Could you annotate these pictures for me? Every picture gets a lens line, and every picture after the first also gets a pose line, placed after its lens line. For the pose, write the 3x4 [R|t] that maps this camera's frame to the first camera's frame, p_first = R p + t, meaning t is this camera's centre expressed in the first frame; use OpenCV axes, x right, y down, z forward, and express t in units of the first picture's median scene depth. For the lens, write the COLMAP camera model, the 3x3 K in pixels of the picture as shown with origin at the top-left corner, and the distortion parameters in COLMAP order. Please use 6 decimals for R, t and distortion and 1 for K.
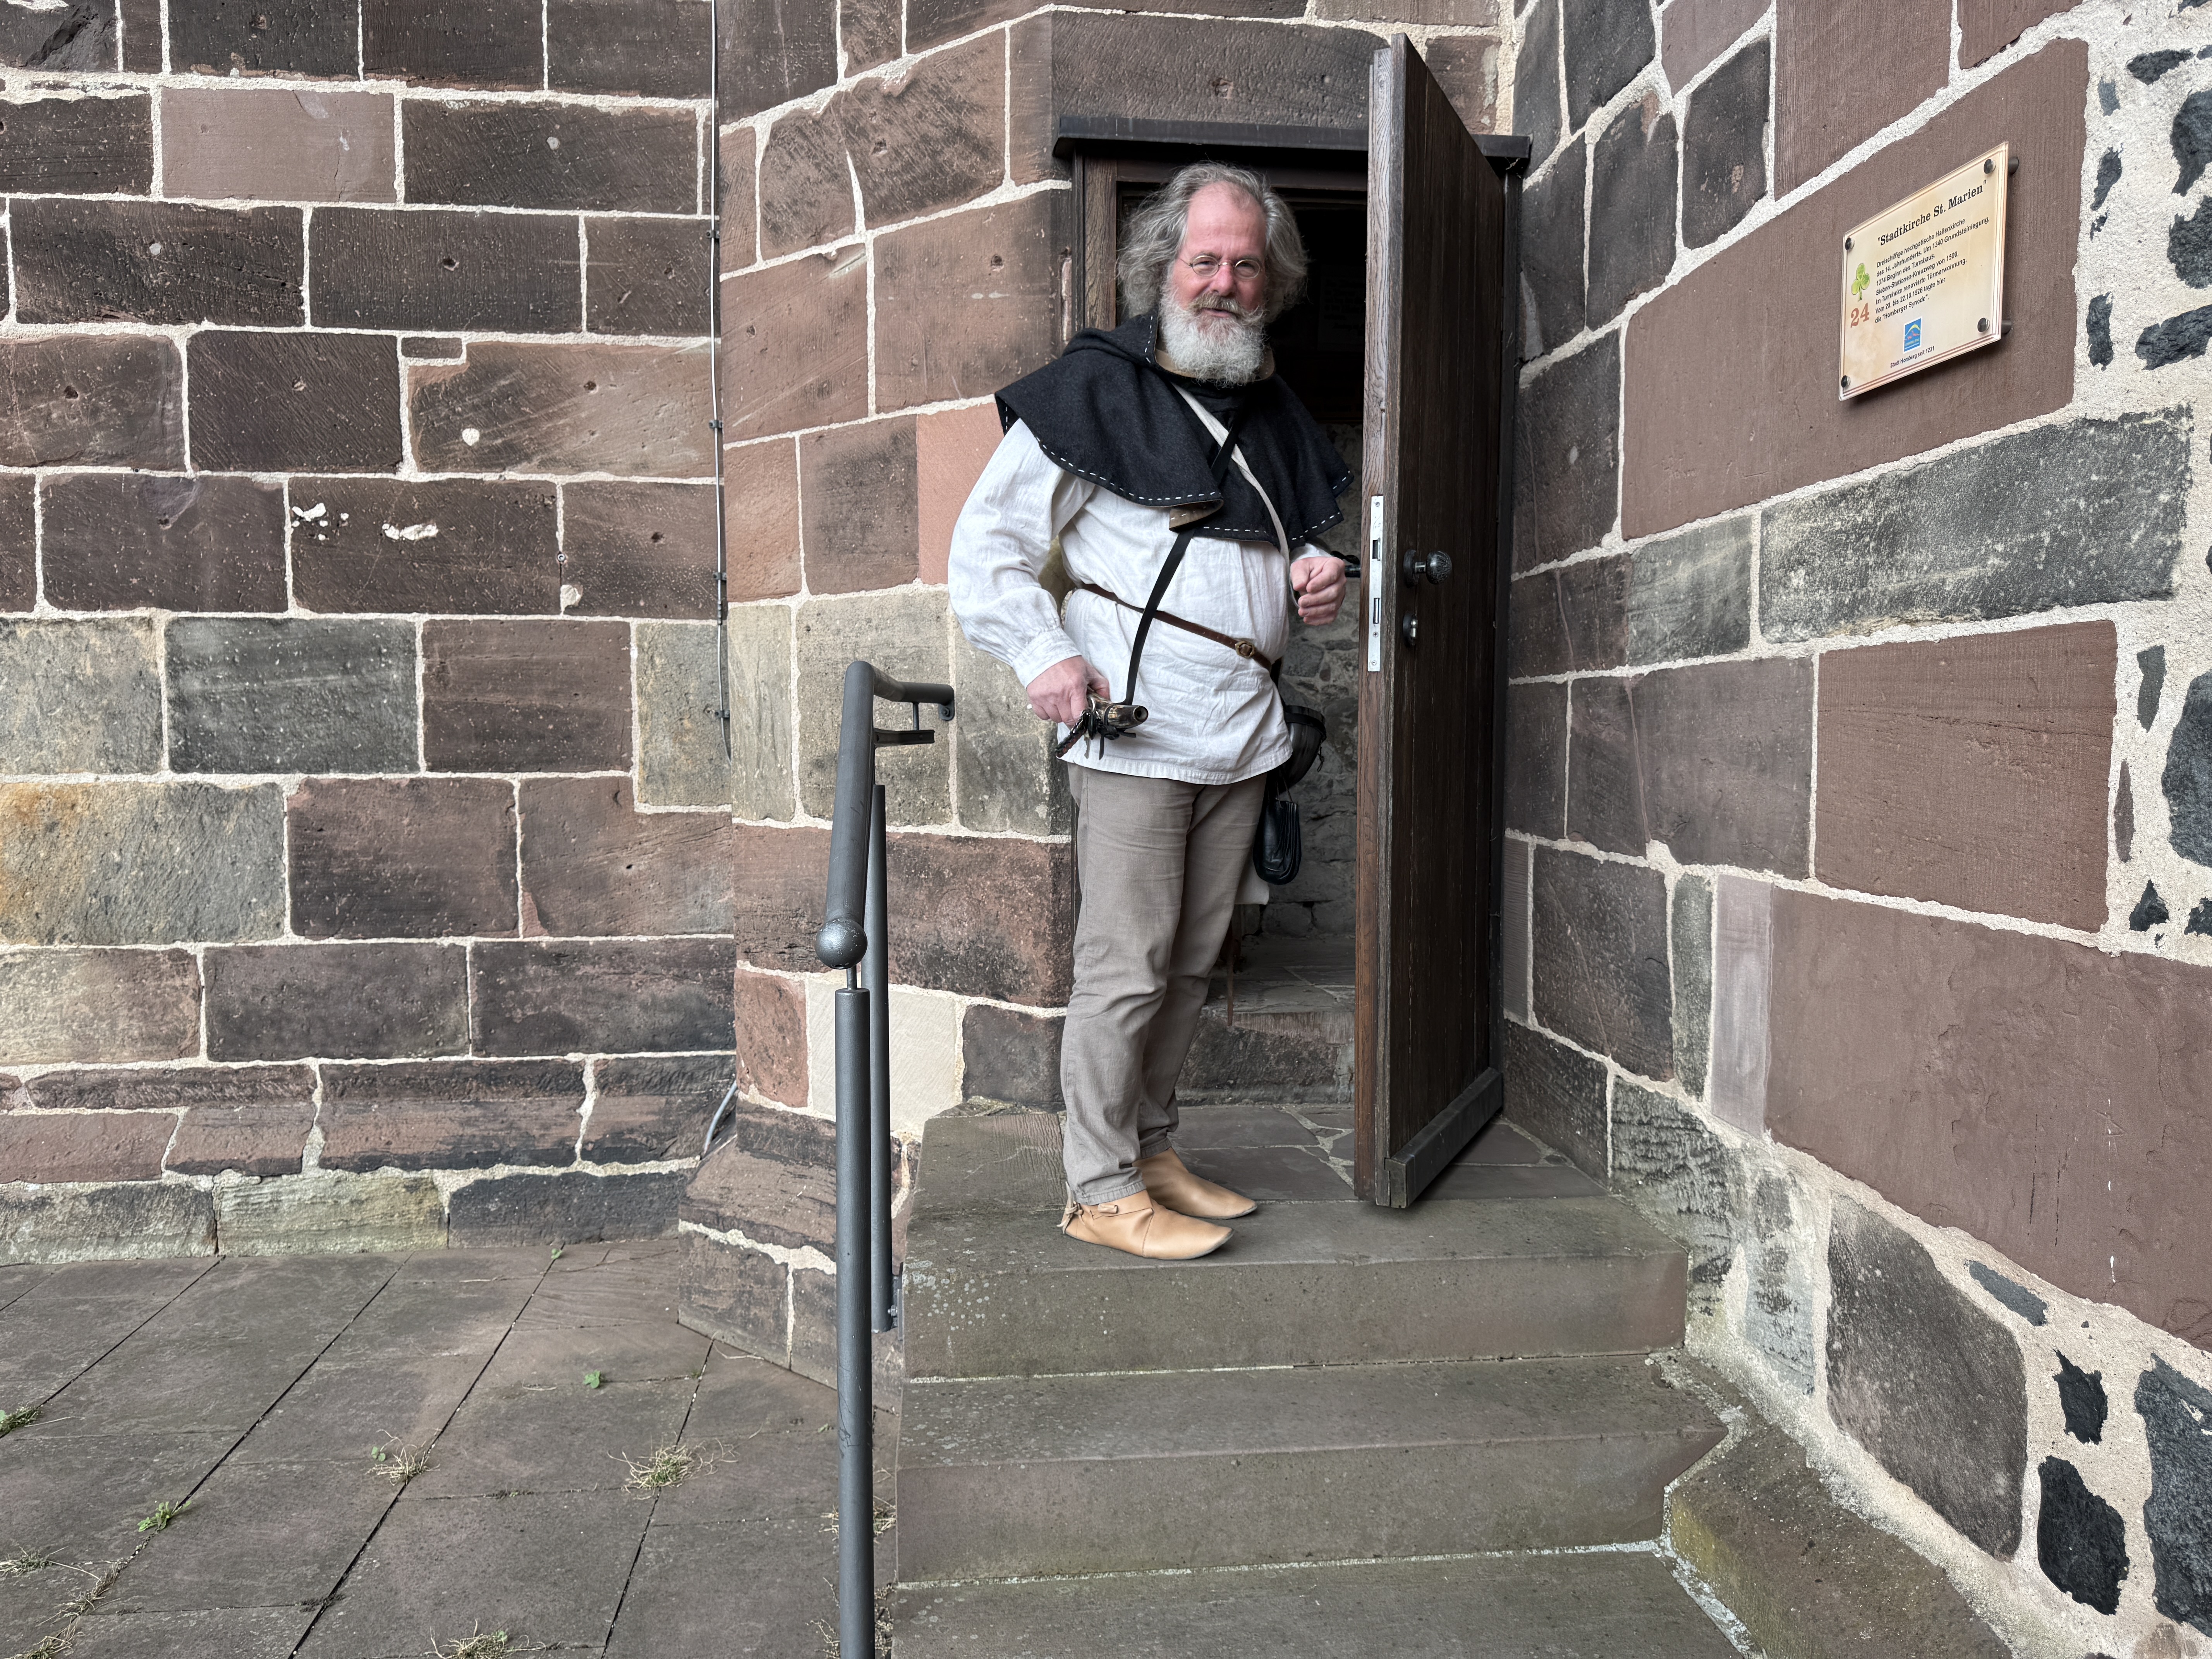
lens RADIAL K [[1561.1, 0, 1103.3], [0, 1561.1, 826.5], [0, 0, 1]] dist [-0.002360, -0.002185]
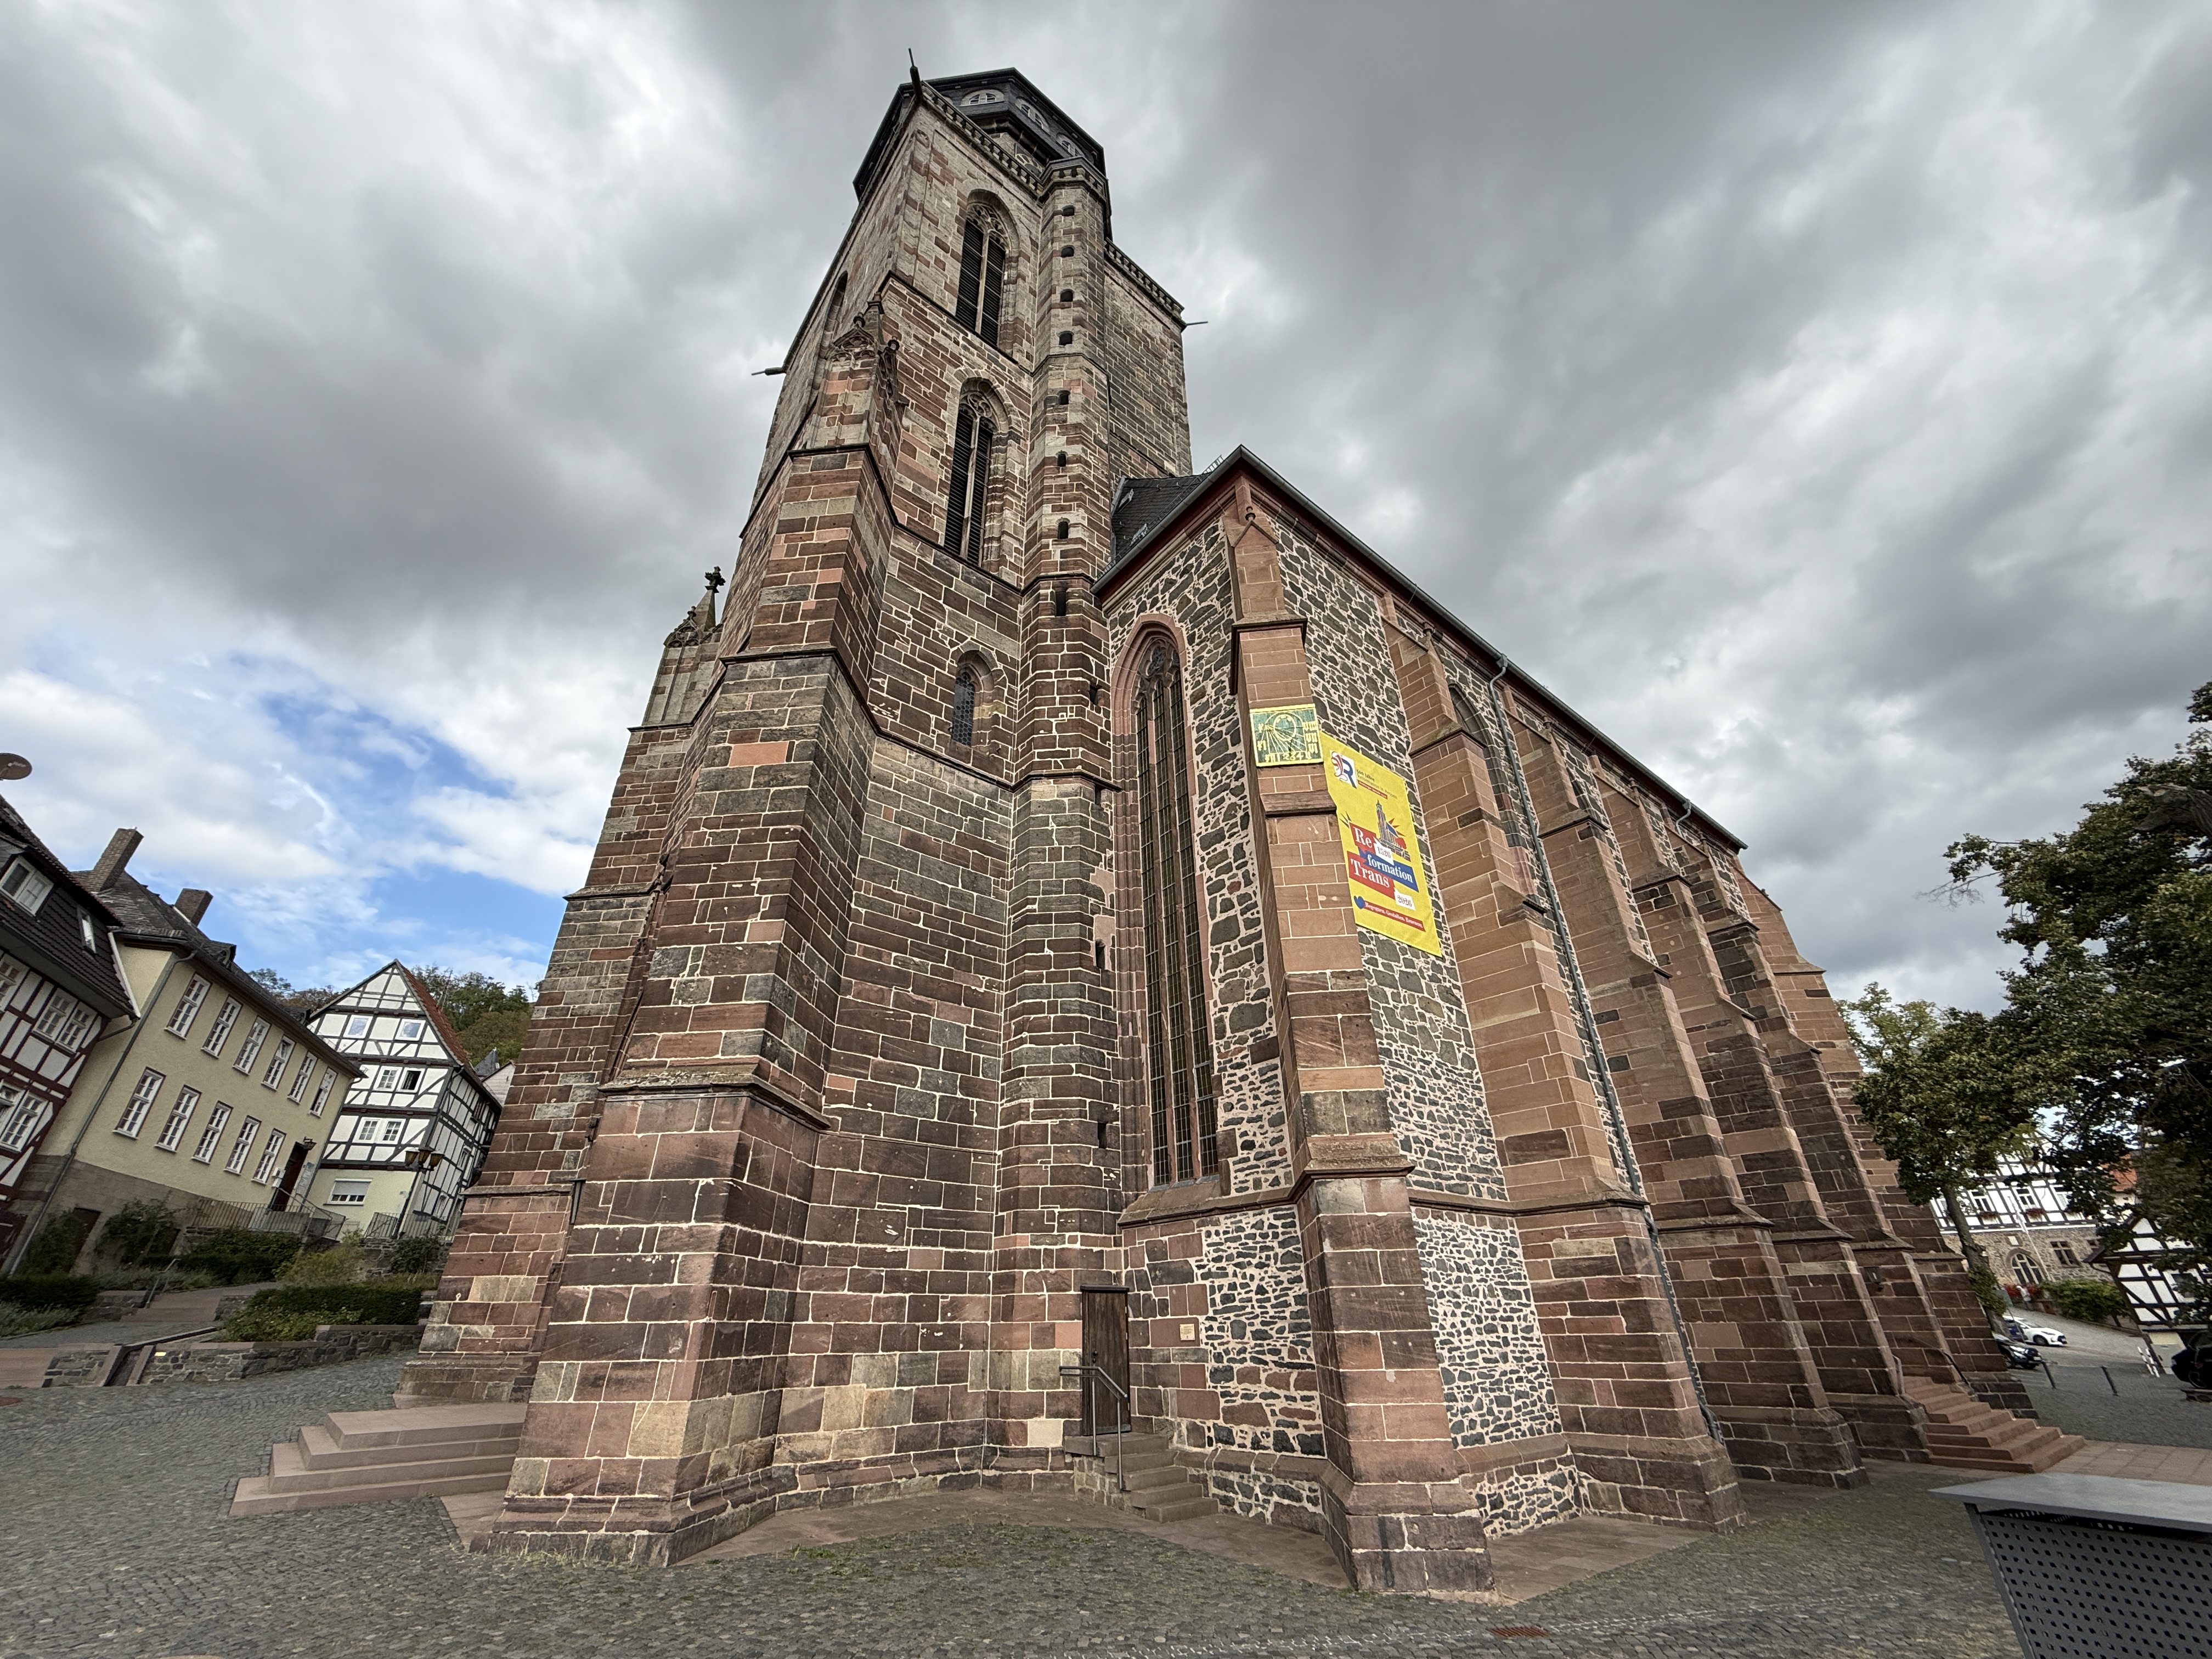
lens RADIAL K [[882.6, 0, 1100.6], [0, 882.6, 833.8], [0, 0, 1]] dist [-0.000326, -0.000067]
pose [[0.832555, 0.260652, 0.488787, -1.984881], [0.050129, 0.843306, -0.535091, 0.019308], [-0.551670, 0.469995, 0.689032, -2.344367]]
